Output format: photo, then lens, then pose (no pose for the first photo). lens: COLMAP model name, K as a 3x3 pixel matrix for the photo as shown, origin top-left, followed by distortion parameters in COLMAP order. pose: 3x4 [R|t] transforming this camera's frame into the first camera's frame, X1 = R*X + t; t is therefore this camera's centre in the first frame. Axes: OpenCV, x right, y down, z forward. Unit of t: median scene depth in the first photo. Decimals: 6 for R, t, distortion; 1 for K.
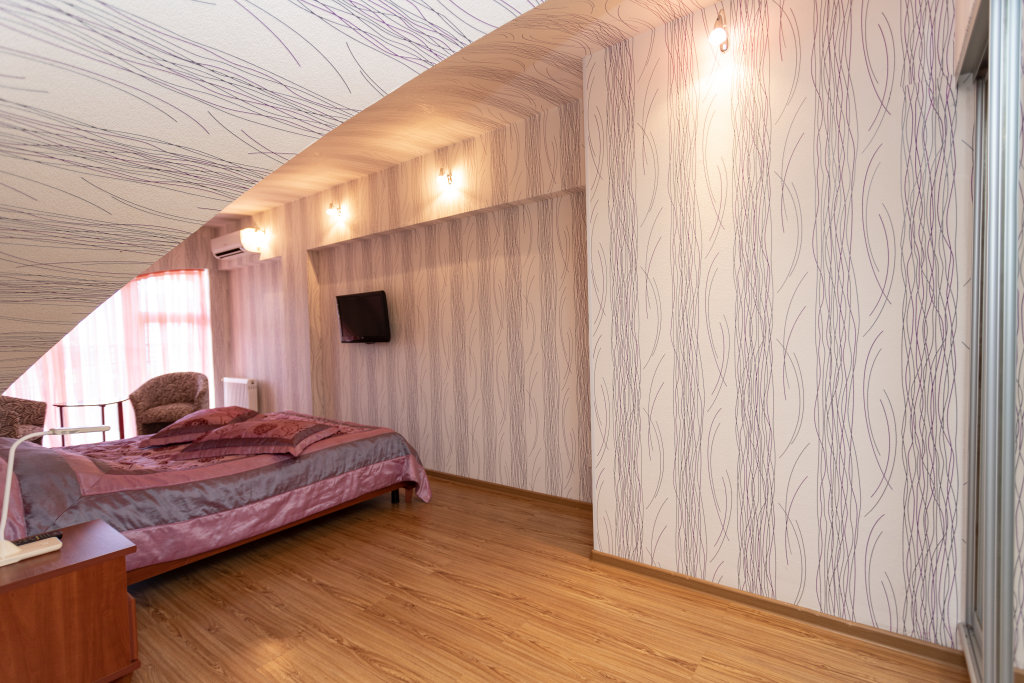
lens RADIAL K [[471.1, 0, 512.0], [0, 471.1, 341.5], [0, 0, 1]] dist [0.002967, 0.000562]
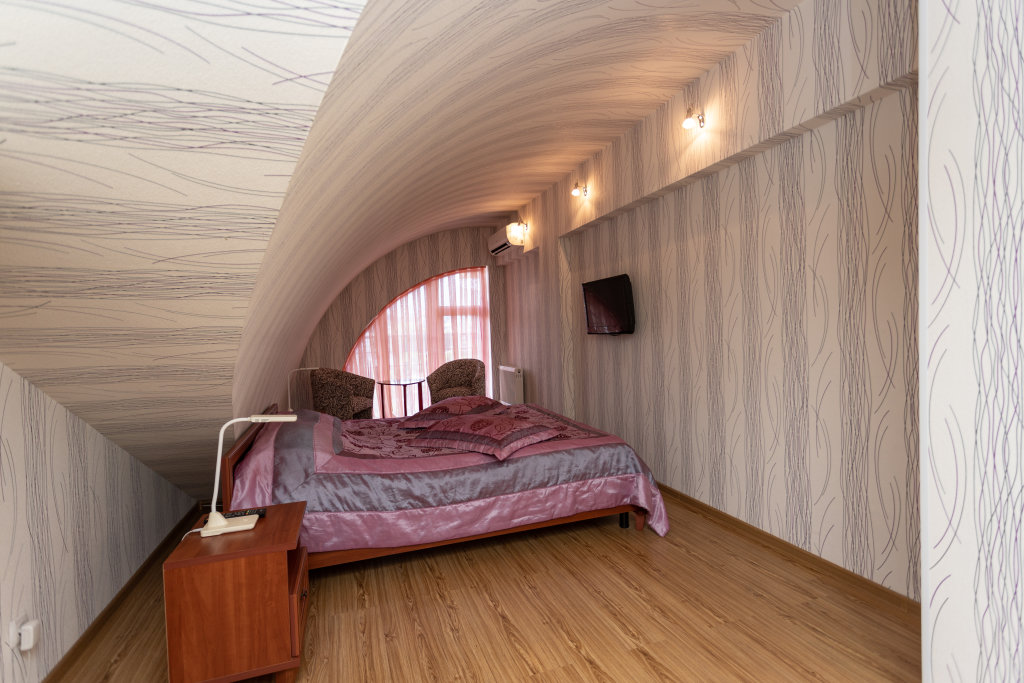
lens RADIAL K [[481.2, 0, 513.3], [0, 481.2, 343.6], [0, 0, 1]] dist [0.003796, 0.000705]
pose [[0.829534, 0.016930, -0.558200, 0.064146], [-0.002476, 0.999642, 0.026639, -0.004992], [0.558451, -0.020716, 0.829279, 0.204075]]
